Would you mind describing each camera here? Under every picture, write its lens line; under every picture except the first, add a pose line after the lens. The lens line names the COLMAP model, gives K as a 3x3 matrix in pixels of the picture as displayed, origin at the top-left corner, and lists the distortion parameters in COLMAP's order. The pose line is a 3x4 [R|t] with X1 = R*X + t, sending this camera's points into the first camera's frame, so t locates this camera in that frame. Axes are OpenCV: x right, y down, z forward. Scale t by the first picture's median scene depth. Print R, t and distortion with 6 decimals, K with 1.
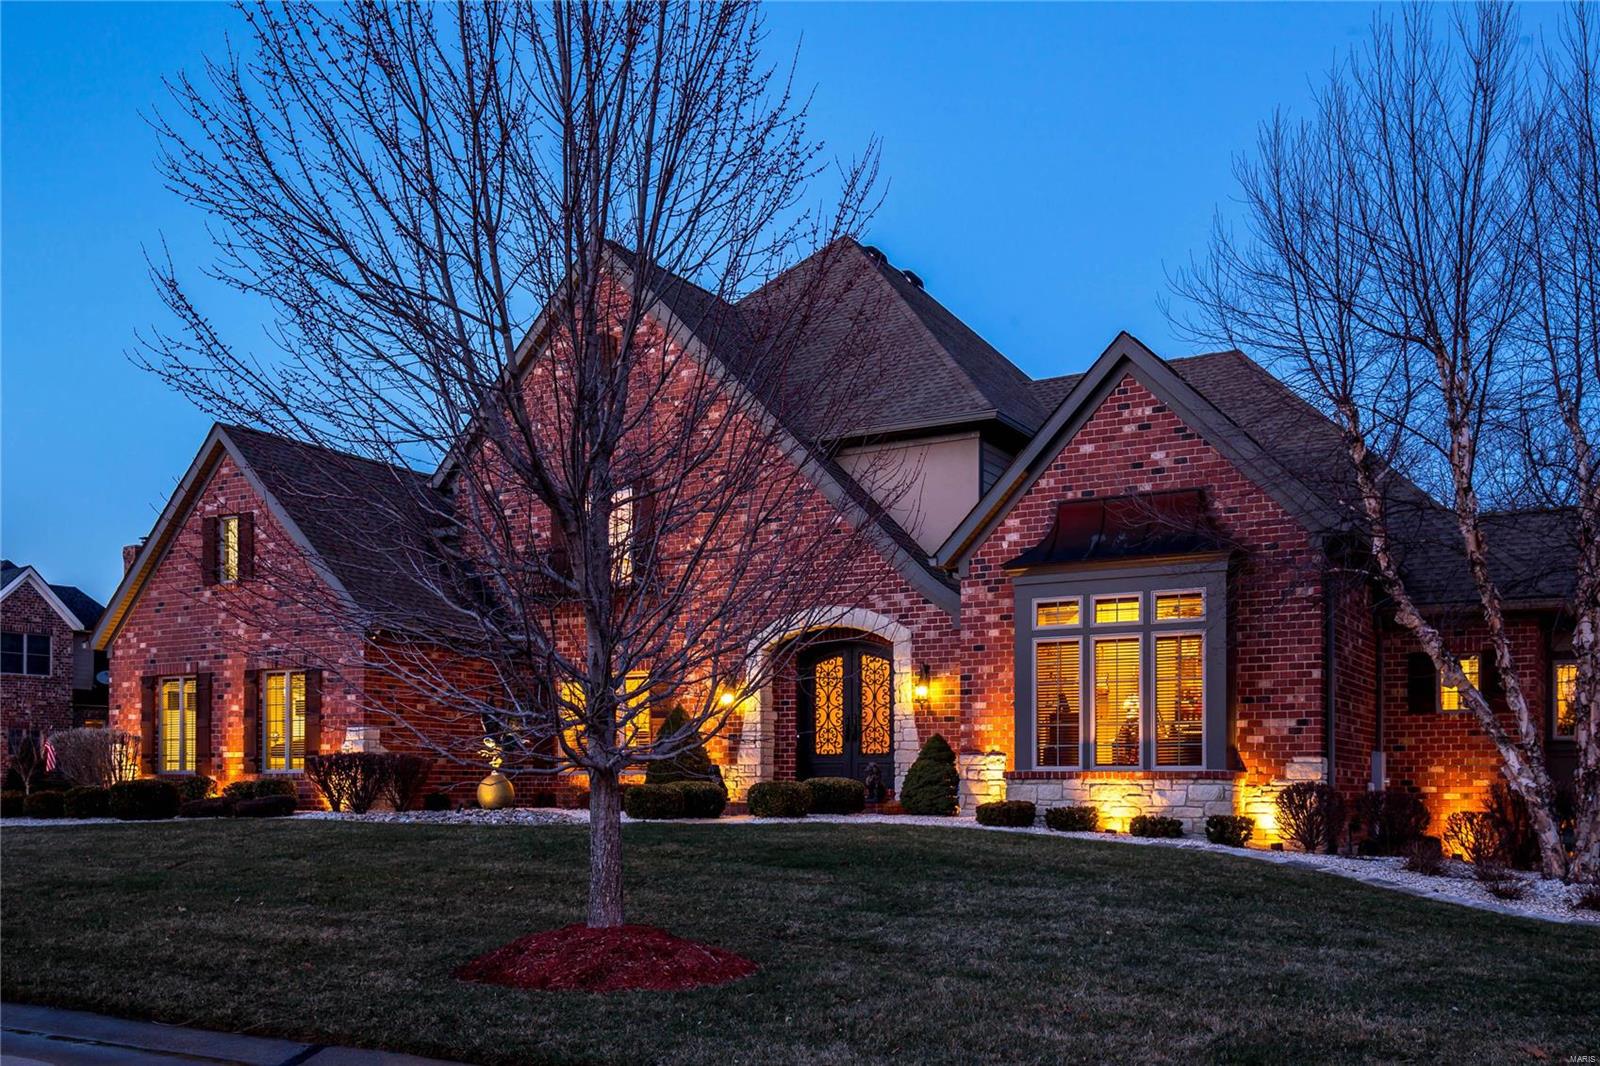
lens RADIAL K [[1437.3, 0, 867.7], [0, 1437.3, 595.1], [0, 0, 1]] dist [0.005749, 0.002149]
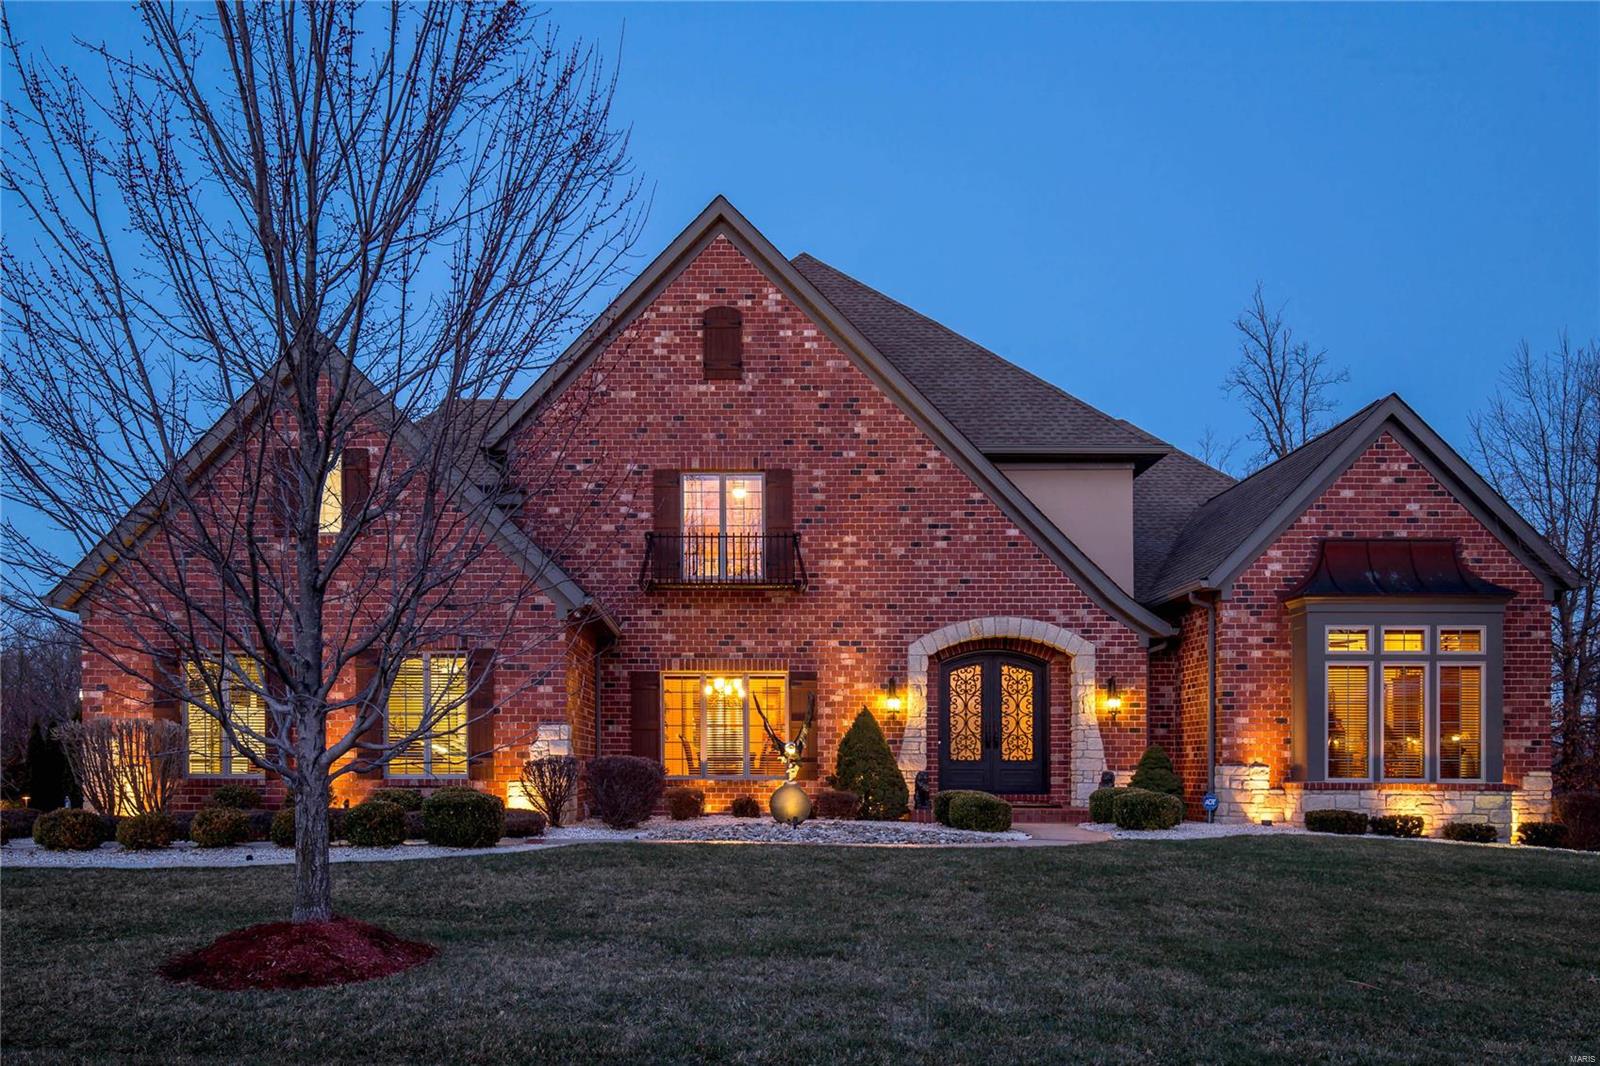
lens RADIAL K [[1173.2, 0, 750.9], [0, 1173.2, 654.3], [0, 0, 1]] dist [0.000036, -0.002073]
pose [[0.879125, 0.049361, 0.474029, -0.664013], [-0.065957, 0.997652, 0.018435, 0.035474], [-0.472006, -0.047472, 0.880316, 0.402257]]
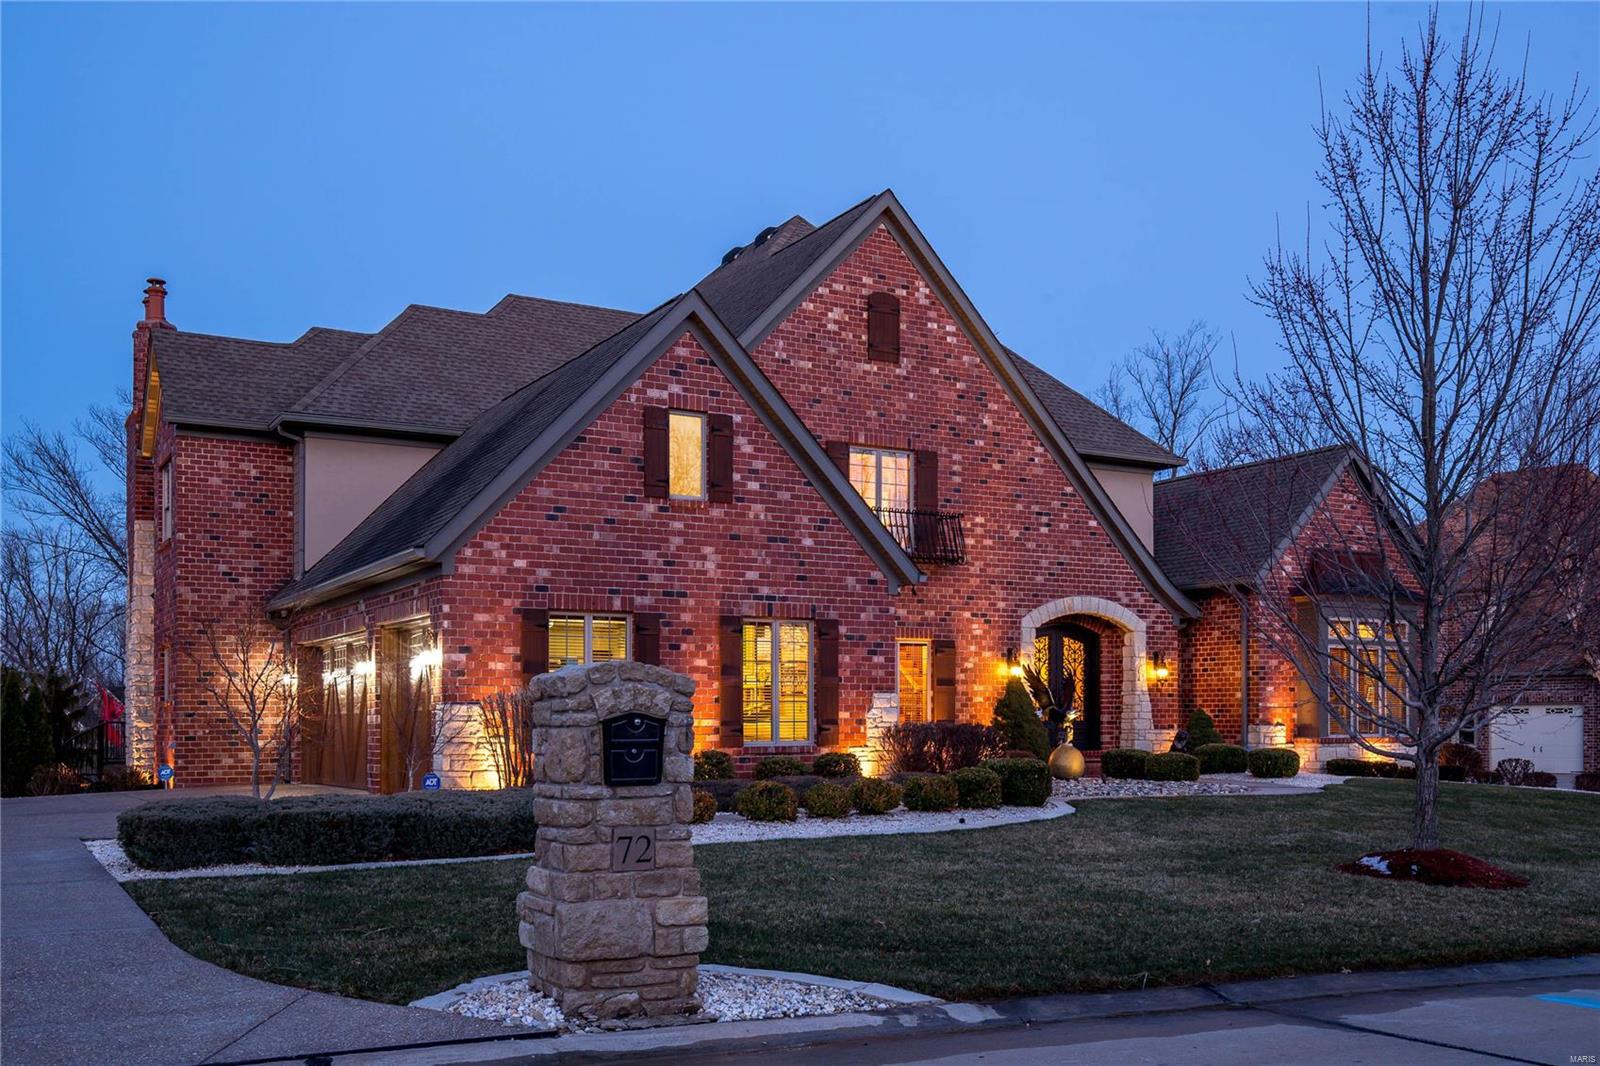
lens RADIAL K [[1385.0, 0, 800.0], [0, 1385.0, 533.0], [0, 0, 1]] dist [0.002469, 0.003871]
pose [[0.527476, 0.110794, 0.842315, -1.277541], [-0.109810, 0.992034, -0.061721, 0.060070], [-0.842443, -0.059938, 0.535440, 0.681015]]
